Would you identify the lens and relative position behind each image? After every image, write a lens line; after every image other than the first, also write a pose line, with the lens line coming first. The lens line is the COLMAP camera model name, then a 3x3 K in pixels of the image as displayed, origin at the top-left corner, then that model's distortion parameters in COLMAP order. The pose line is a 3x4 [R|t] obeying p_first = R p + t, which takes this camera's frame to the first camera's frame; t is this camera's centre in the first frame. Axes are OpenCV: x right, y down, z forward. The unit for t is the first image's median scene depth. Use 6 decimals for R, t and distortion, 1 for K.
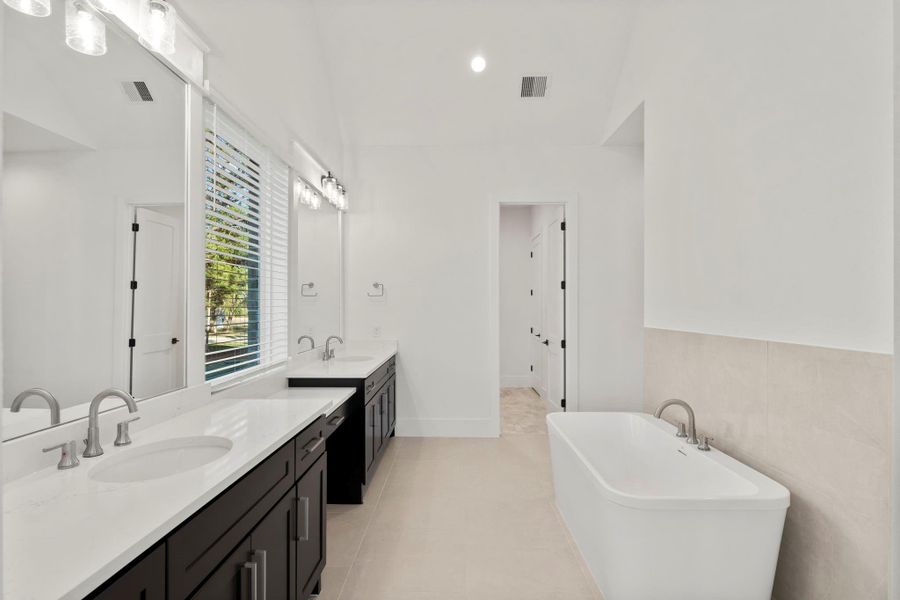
lens RADIAL K [[437.5, 0, 449.5], [0, 437.5, 302.5], [0, 0, 1]] dist [-0.003893, 0.000495]
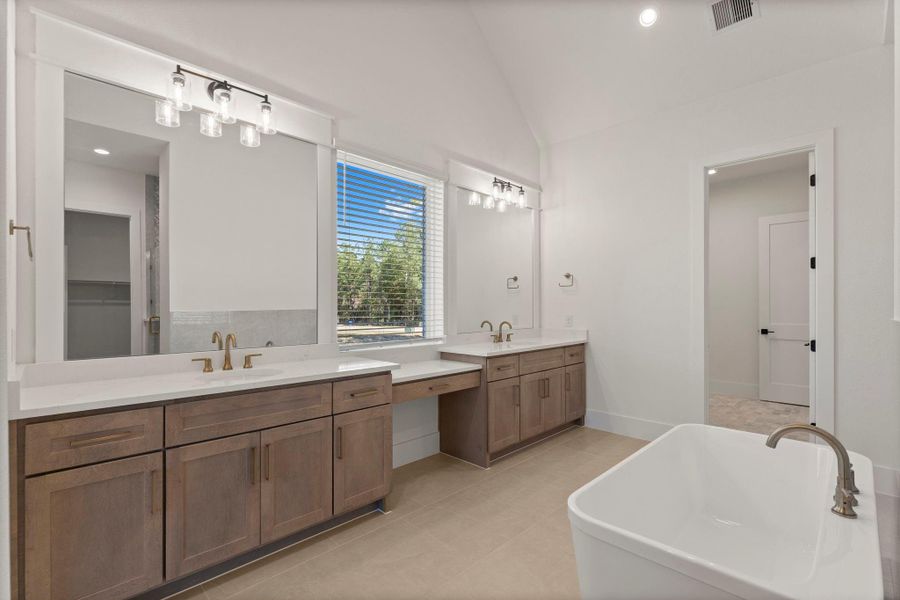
lens RADIAL K [[404.7, 0, 452.4], [0, 404.7, 305.6], [0, 0, 1]] dist [-0.001128, -0.000219]
pose [[0.716187, 0.003202, -0.697901, 0.444387], [0.004361, 0.999949, 0.009063, 0.029987], [0.697895, -0.009534, 0.716137, 0.189023]]
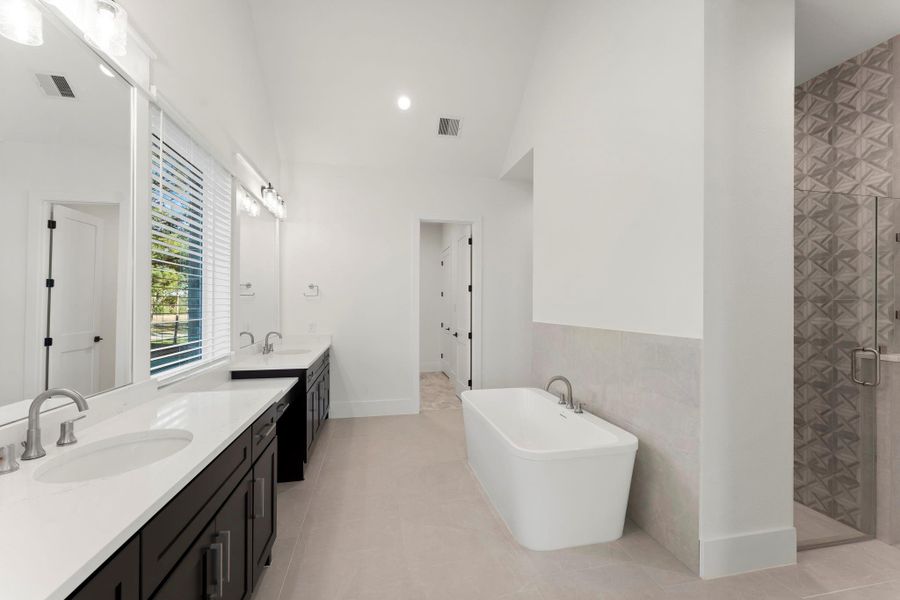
lens RADIAL K [[363.5, 0, 450.9], [0, 363.5, 303.3], [0, 0, 1]] dist [0.001575, -0.000561]
pose [[0.974495, 0.003592, 0.224382, -0.039819], [-0.004233, 0.999988, 0.002374, 0.000277], [-0.224371, -0.003263, 0.974498, 0.000861]]
